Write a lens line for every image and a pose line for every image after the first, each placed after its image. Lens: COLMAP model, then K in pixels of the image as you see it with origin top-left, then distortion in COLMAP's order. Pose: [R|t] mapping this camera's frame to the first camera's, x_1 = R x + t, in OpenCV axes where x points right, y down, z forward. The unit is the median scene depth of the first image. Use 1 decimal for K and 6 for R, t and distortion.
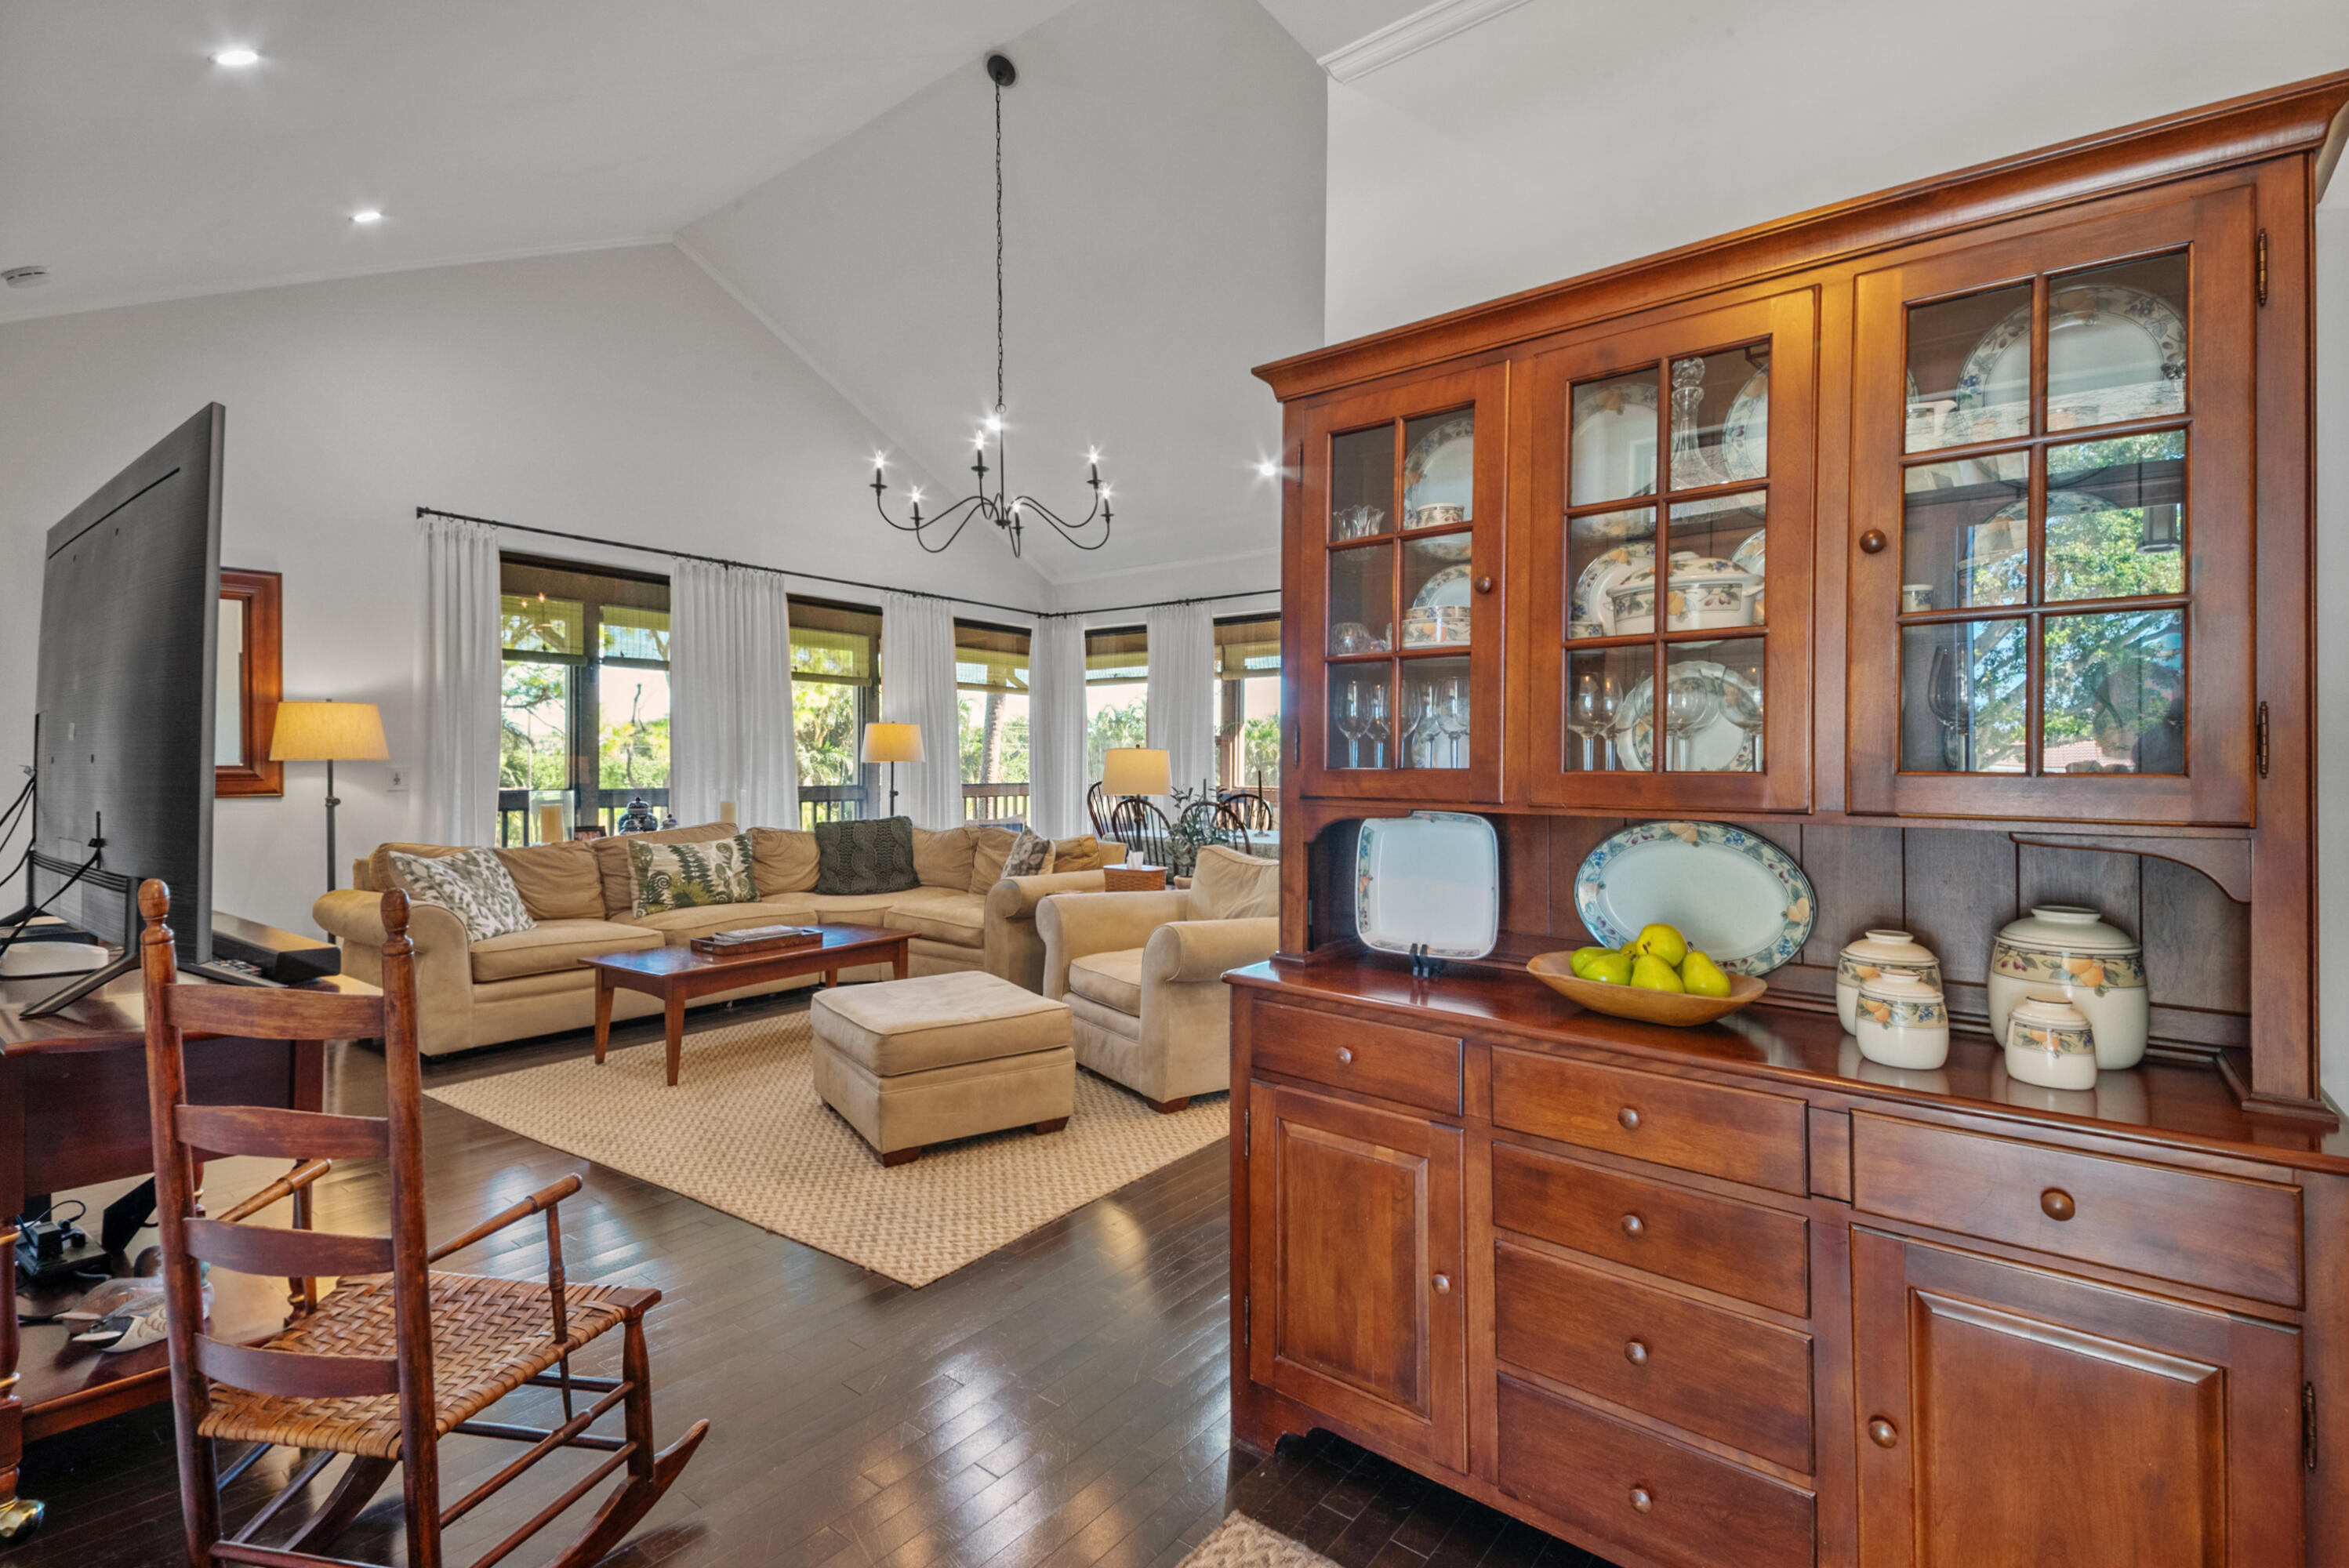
lens RADIAL K [[1003.8, 0, 1156.8], [0, 1003.8, 773.6], [0, 0, 1]] dist [0.089117, -0.049013]
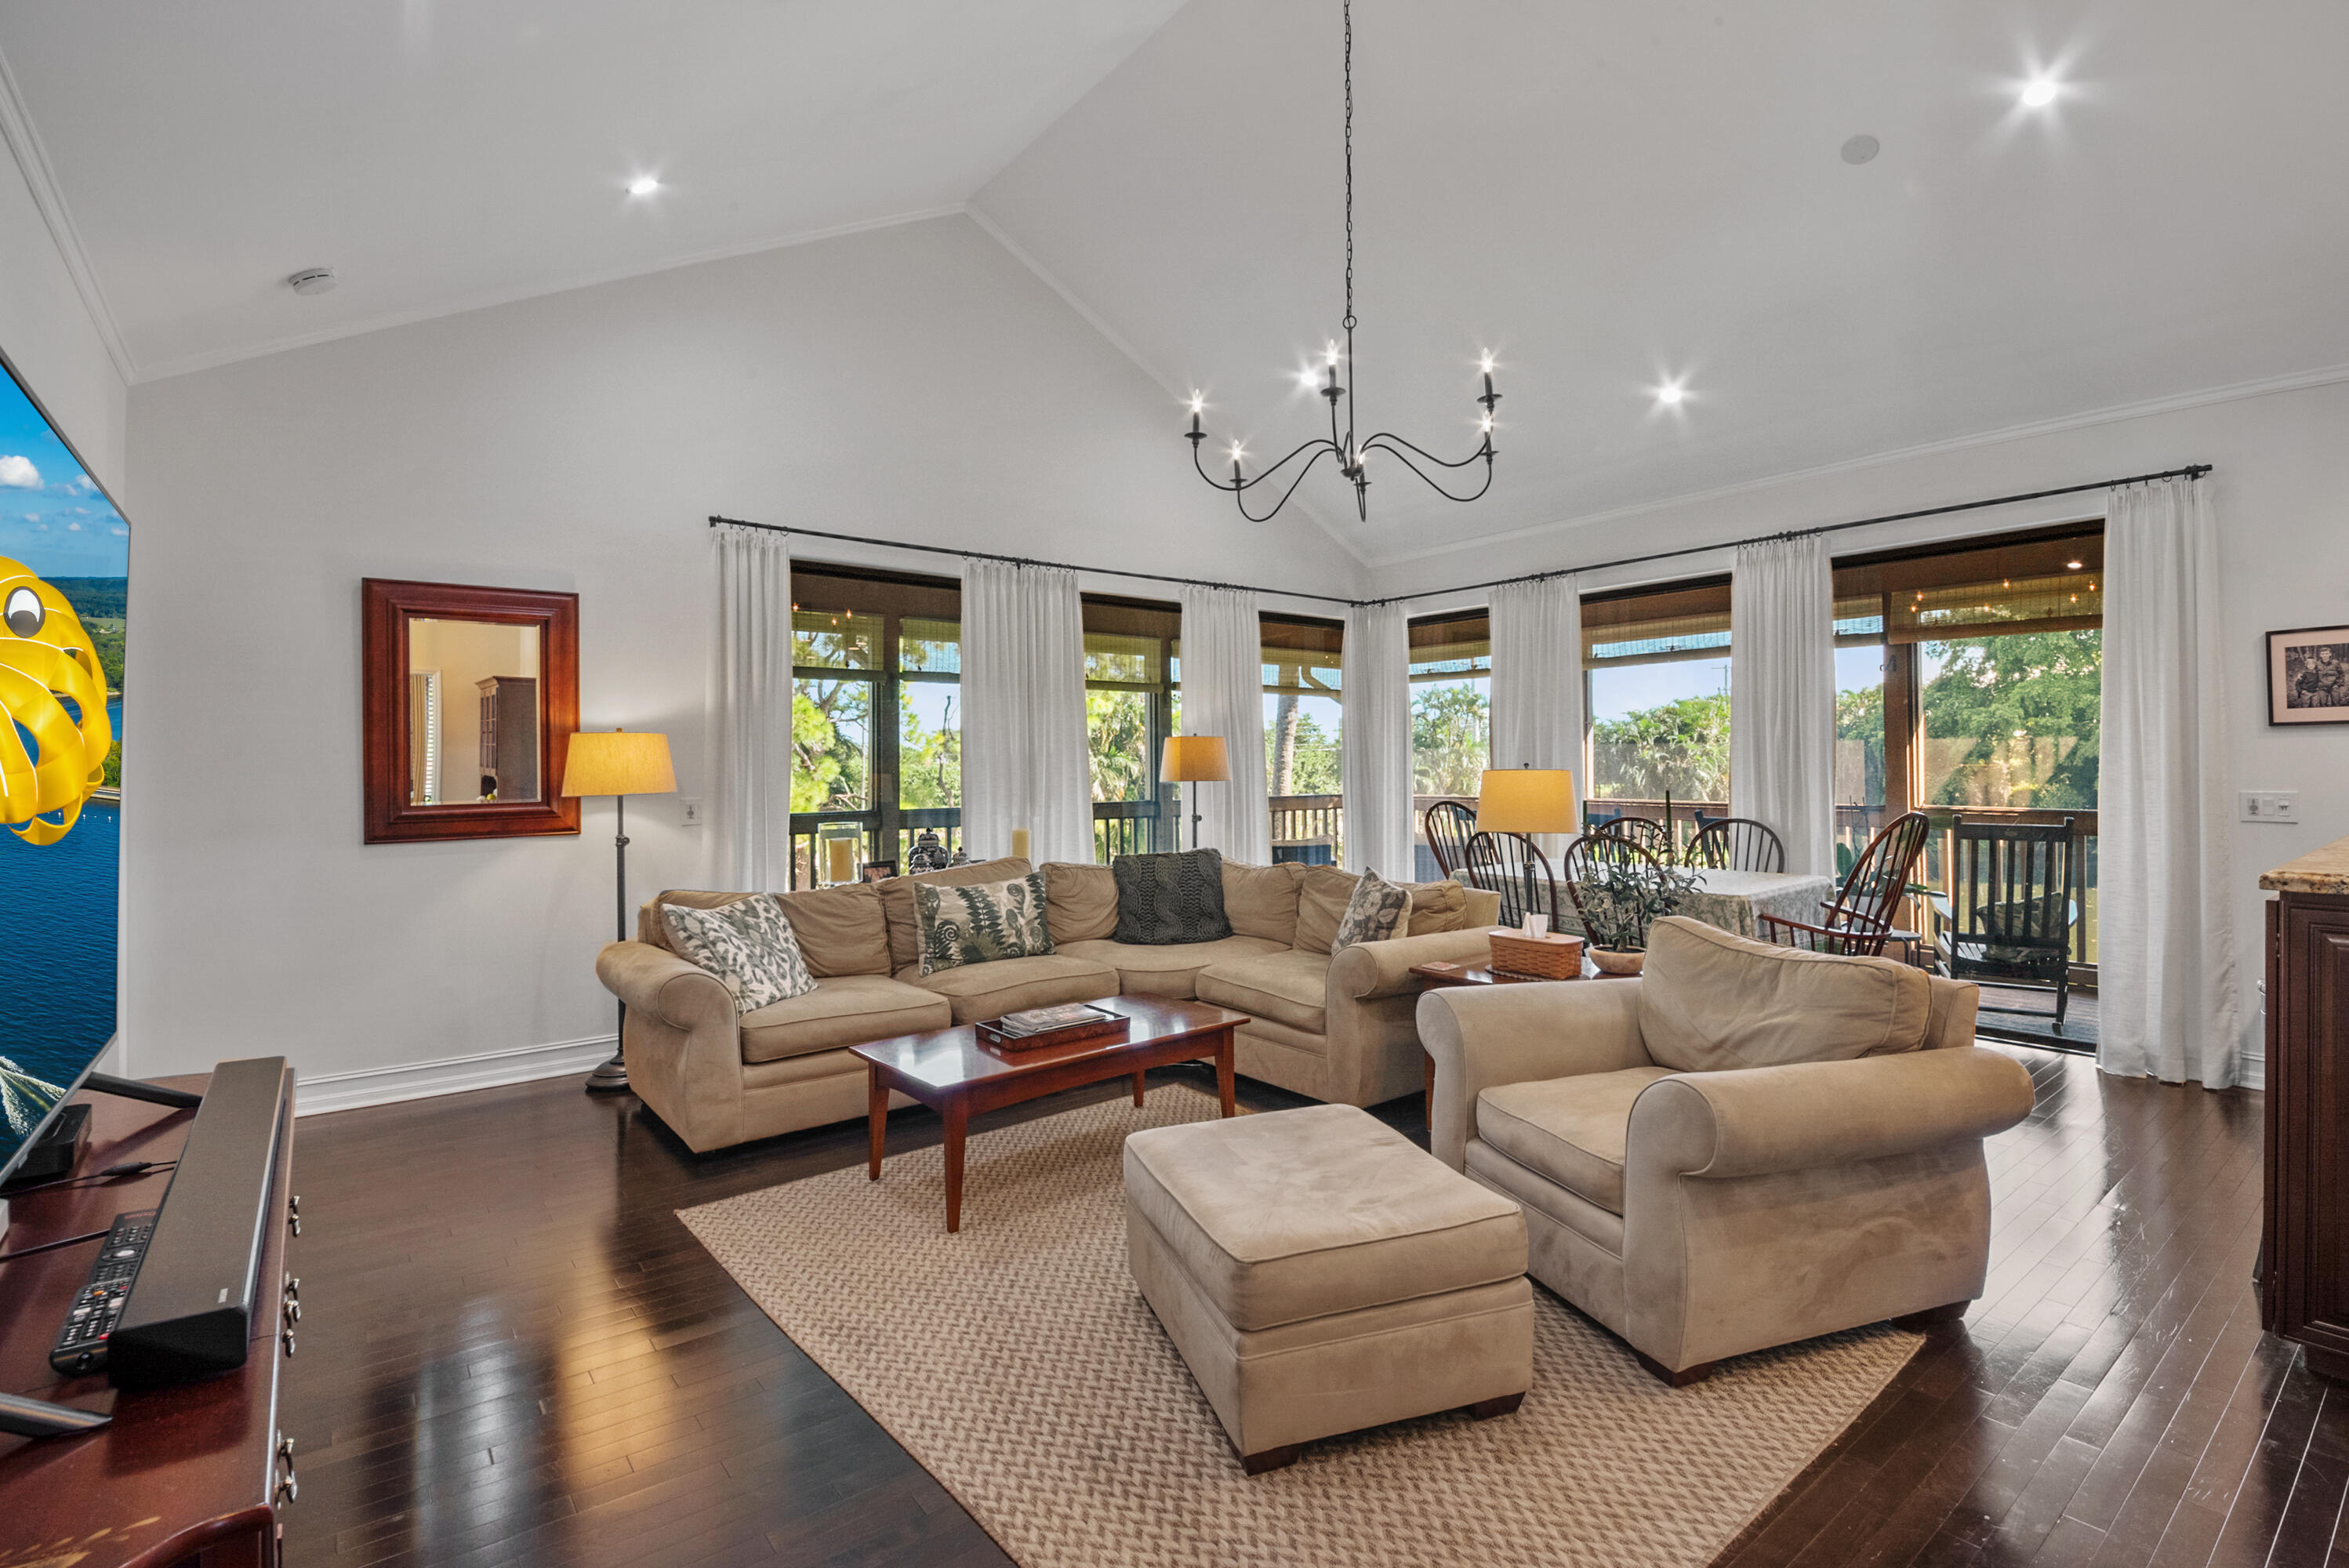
lens RADIAL K [[1003.8, 0, 1156.8], [0, 1003.8, 773.6], [0, 0, 1]] dist [0.089117, -0.049013]
pose [[0.964038, -0.006688, -0.265680, -0.087341], [0.006890, 0.999976, -0.000173, -0.024400], [0.265675, -0.001664, 0.964061, 0.221769]]
